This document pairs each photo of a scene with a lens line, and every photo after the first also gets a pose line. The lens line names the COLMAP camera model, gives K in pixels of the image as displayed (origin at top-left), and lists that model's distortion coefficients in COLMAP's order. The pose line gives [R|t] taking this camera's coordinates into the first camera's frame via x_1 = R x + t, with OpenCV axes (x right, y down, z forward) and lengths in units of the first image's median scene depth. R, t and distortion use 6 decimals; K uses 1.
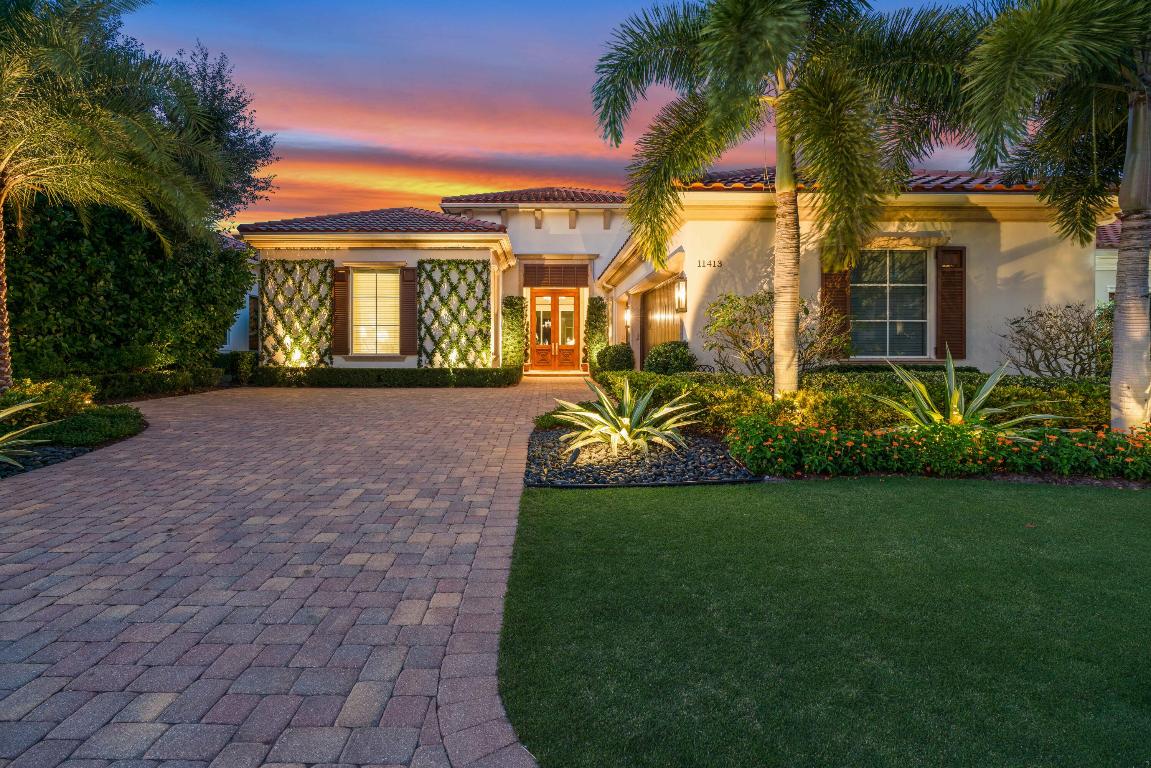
lens RADIAL K [[524.8, 0, 542.3], [0, 524.8, 352.3], [0, 0, 1]] dist [-0.004942, 0.000331]
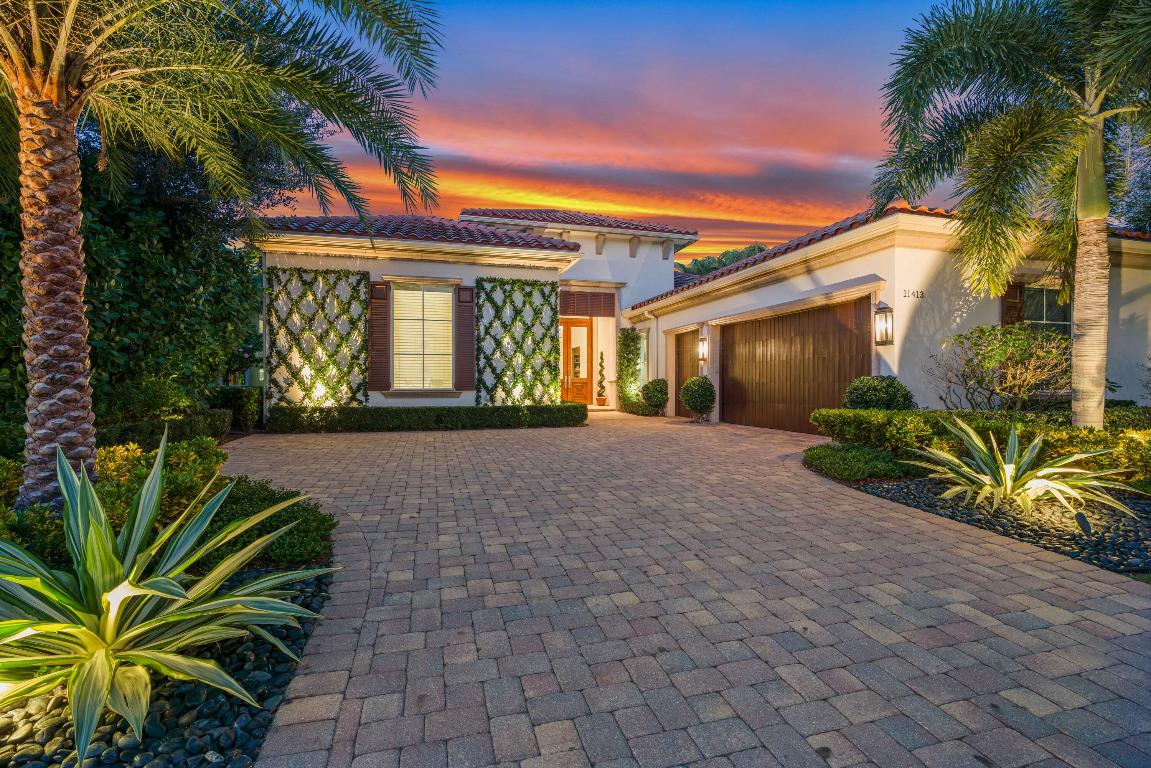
lens RADIAL K [[515.9, 0, 575.5], [0, 515.9, 384.0], [0, 0, 1]] dist [-0.014040, 0.008323]
pose [[0.963684, -0.001766, 0.267039, -0.304706], [0.001877, 0.999998, -0.000161, -0.004529], [-0.267038, 0.000656, 0.963686, 0.159337]]
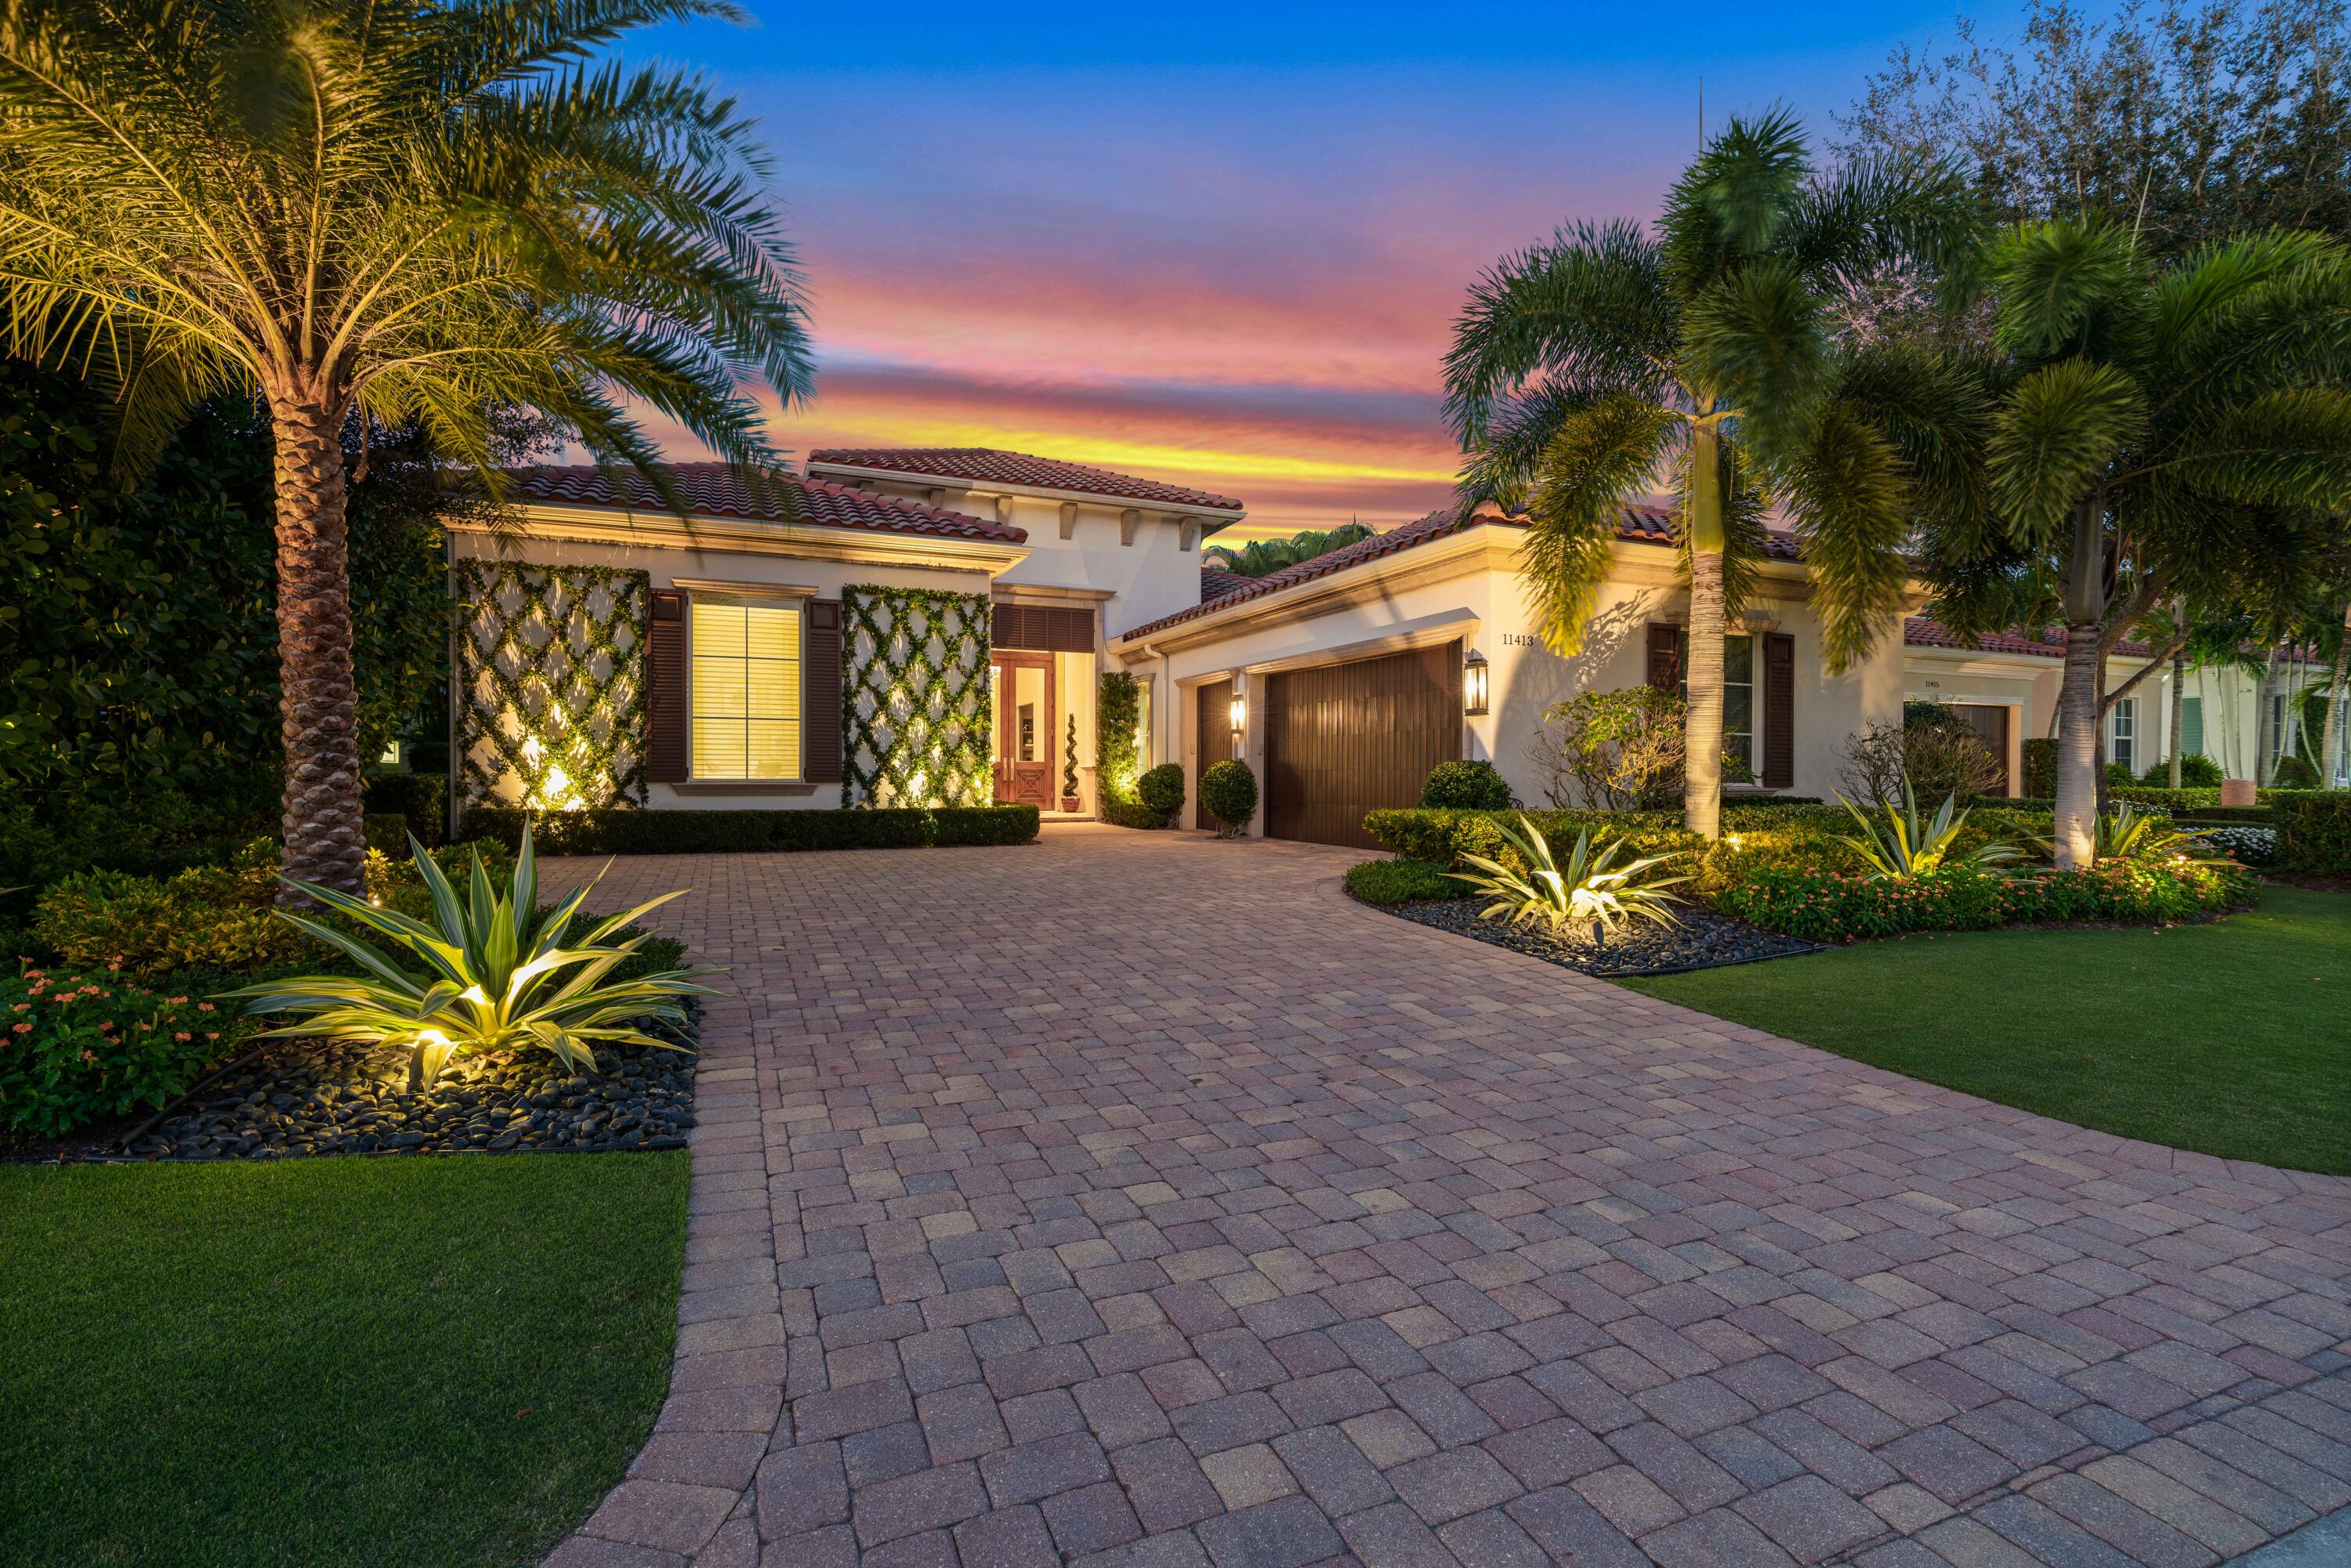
lens RADIAL K [[1053.7, 0, 1175.5], [0, 1053.7, 784.0], [0, 0, 1]] dist [-0.014040, 0.008323]
pose [[0.919286, -0.001760, 0.393587, -0.337096], [-0.001879, 0.999959, 0.008861, -0.002255], [-0.393587, -0.008885, 0.919244, -0.010728]]
